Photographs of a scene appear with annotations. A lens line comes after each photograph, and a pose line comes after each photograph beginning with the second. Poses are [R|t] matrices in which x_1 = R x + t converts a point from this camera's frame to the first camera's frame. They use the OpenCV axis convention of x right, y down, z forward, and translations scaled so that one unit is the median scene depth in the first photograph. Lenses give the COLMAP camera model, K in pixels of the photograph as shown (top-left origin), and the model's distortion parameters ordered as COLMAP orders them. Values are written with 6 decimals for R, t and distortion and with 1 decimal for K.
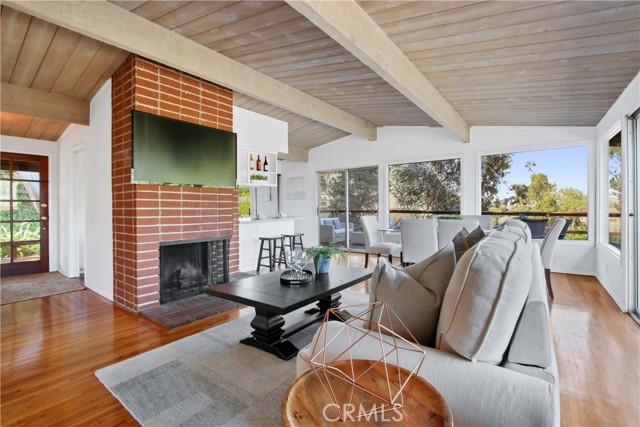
lens RADIAL K [[295.2, 0, 316.6], [0, 295.2, 211.8], [0, 0, 1]] dist [-0.014534, 0.000464]
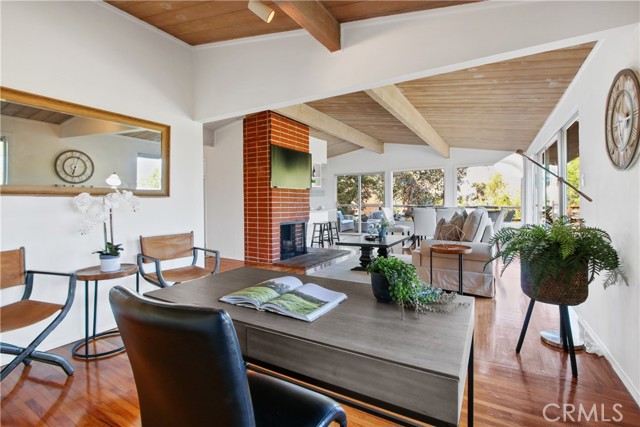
lens RADIAL K [[295.2, 0, 322.9], [0, 295.2, 209.2], [0, 0, 1]] dist [-0.014534, 0.000464]
pose [[0.992983, -0.002306, 0.118238, -0.316081], [0.001689, 0.999984, 0.005317, 0.012083], [-0.118248, -0.005080, 0.992971, -0.435942]]
